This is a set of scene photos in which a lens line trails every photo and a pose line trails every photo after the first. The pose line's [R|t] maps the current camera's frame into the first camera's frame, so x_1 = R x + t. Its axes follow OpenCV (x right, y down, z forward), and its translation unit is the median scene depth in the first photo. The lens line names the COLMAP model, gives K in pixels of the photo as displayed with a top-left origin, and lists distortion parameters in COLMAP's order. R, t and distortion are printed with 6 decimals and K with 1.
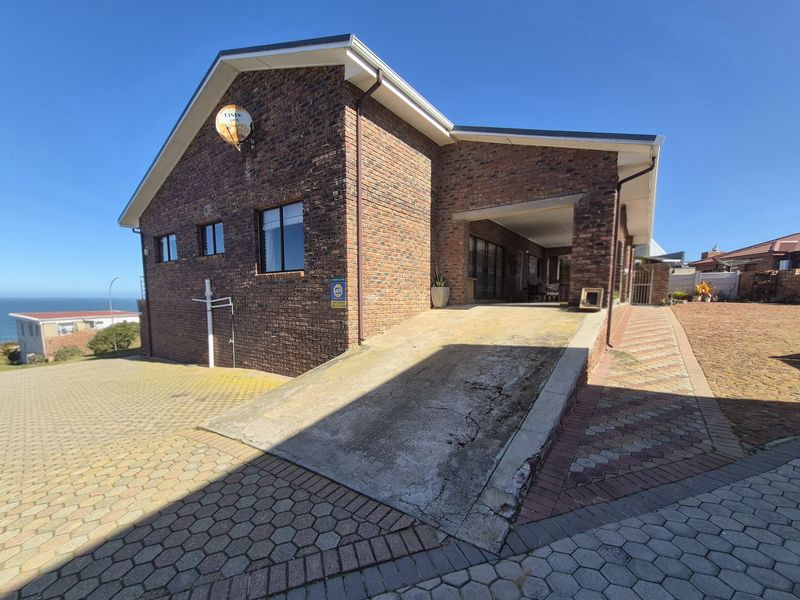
lens RADIAL K [[312.9, 0, 397.9], [0, 312.9, 298.0], [0, 0, 1]] dist [0.003775, -0.001020]
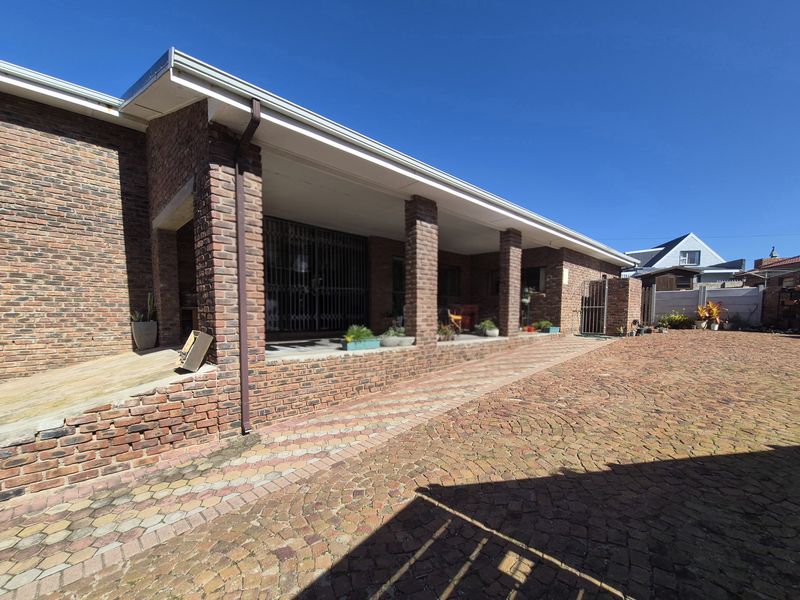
lens RADIAL K [[312.9, 0, 402.6], [0, 312.9, 303.0], [0, 0, 1]] dist [0.003775, -0.001020]
pose [[0.985163, -0.010970, -0.171269, 0.429066], [0.004197, 0.999196, -0.039860, -0.023052], [0.171568, 0.038550, 0.984418, 0.190311]]
